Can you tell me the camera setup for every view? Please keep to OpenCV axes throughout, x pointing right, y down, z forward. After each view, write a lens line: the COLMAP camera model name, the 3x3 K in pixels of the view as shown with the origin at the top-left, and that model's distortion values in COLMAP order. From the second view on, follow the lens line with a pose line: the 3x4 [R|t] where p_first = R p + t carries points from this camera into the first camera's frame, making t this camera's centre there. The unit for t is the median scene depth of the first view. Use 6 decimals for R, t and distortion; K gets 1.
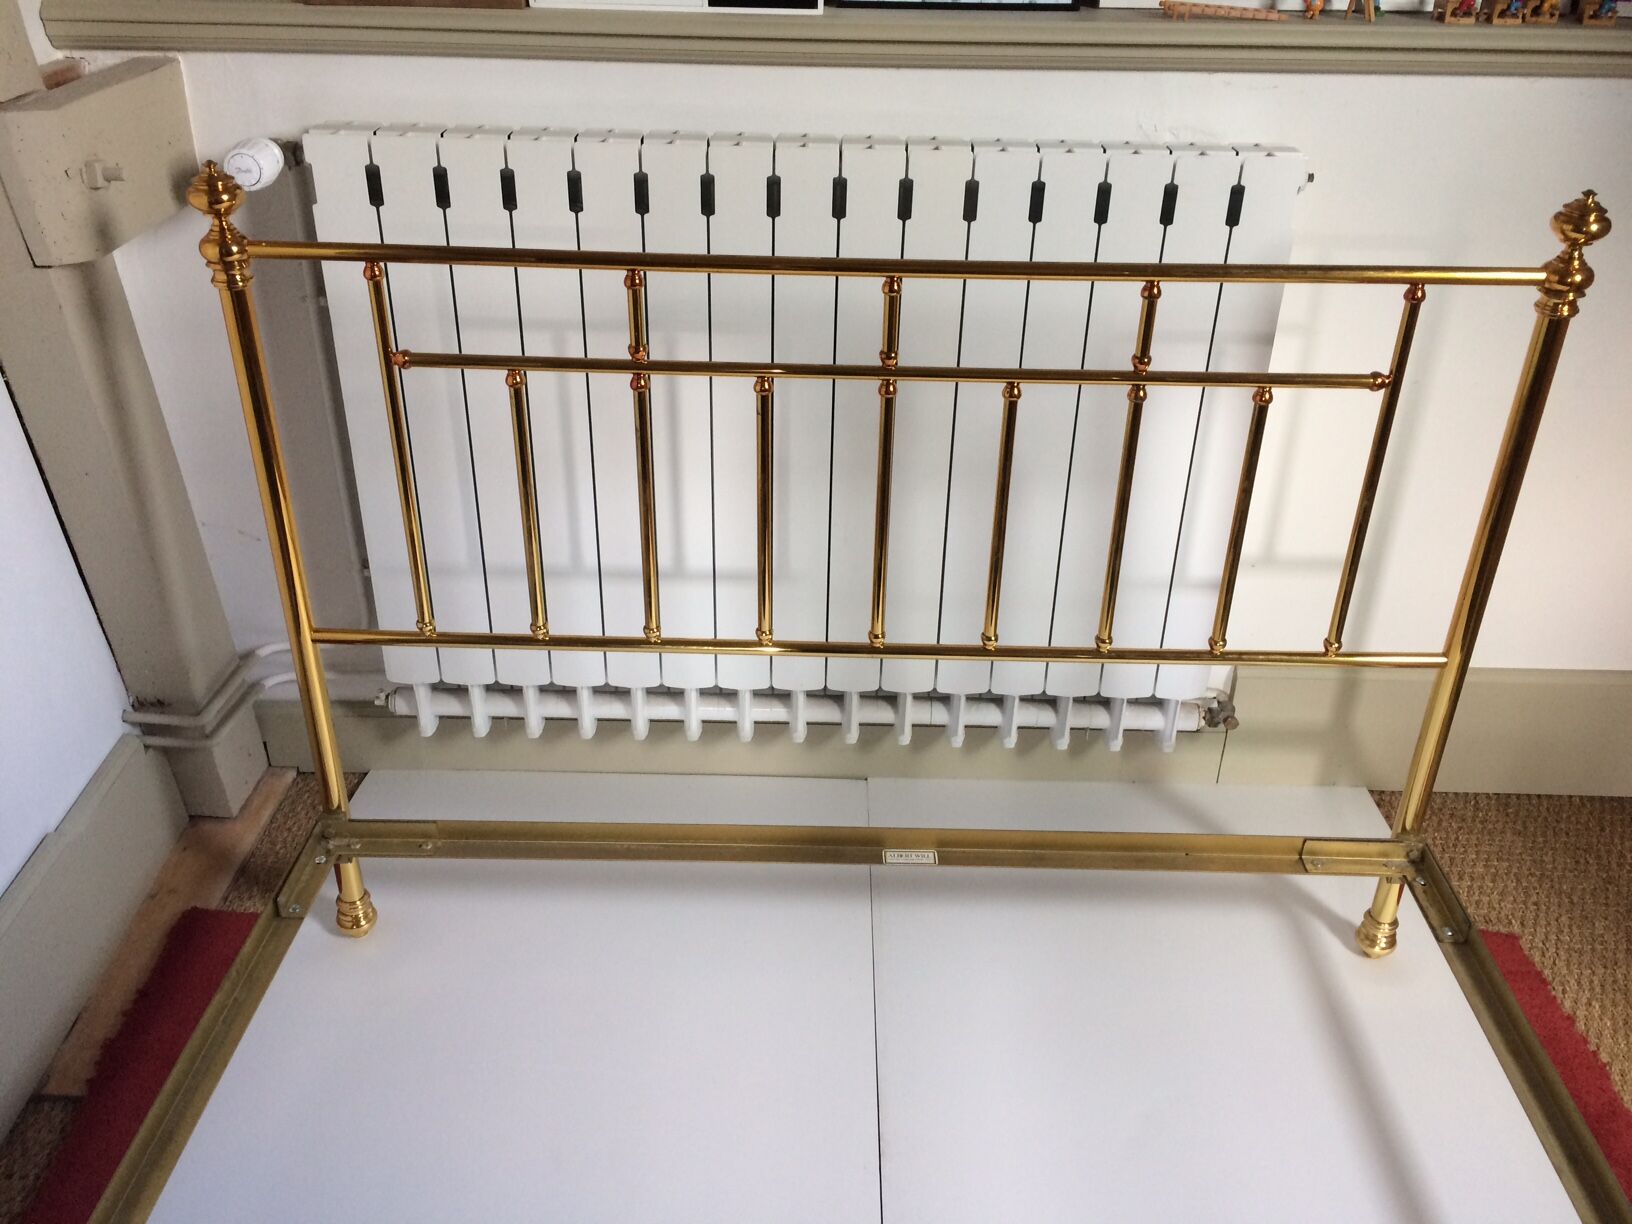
lens RADIAL K [[1403.6, 0, 820.2], [0, 1403.6, 615.8], [0, 0, 1]] dist [0.097783, -0.132534]
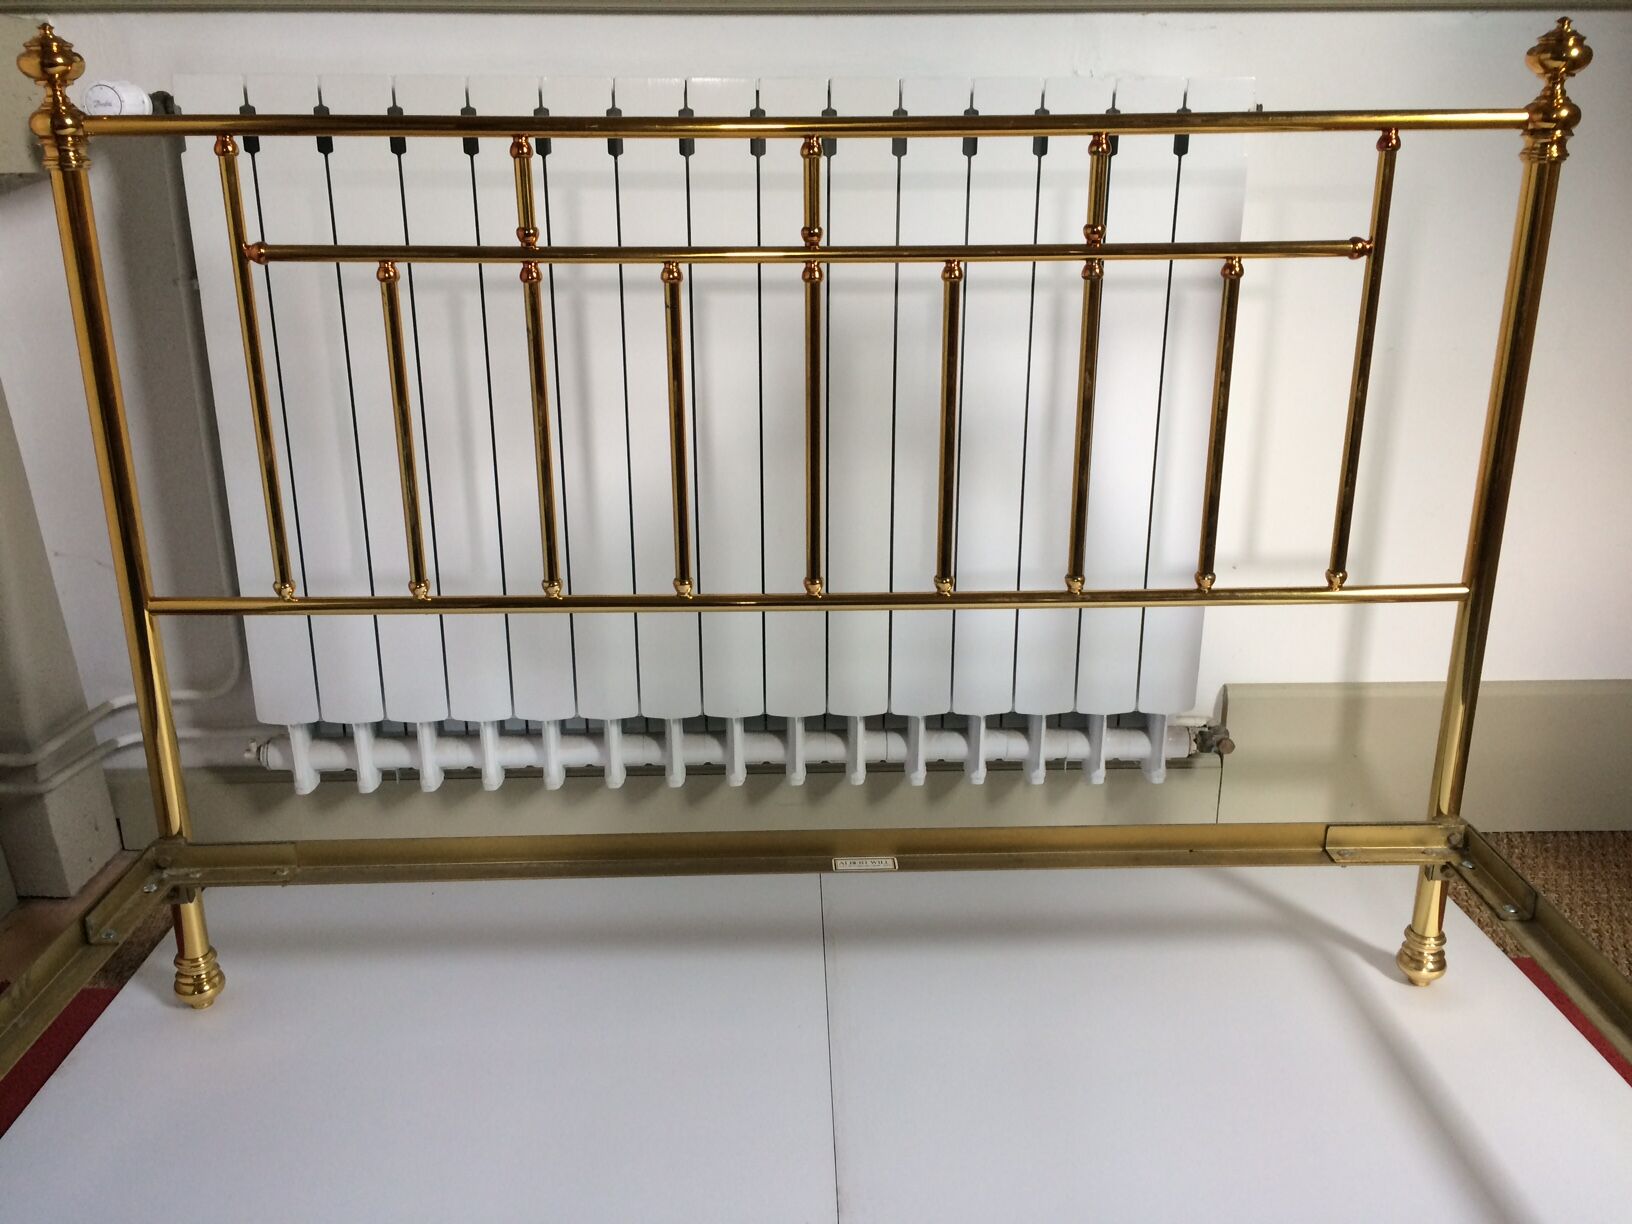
lens RADIAL K [[1403.6, 0, 818.6], [0, 1403.6, 612.7], [0, 0, 1]] dist [0.097783, -0.132534]
pose [[0.999121, -0.030958, 0.028248, 0.016825], [0.035985, 0.979216, -0.199603, 0.191668], [-0.021482, 0.200444, 0.979470, 0.146918]]
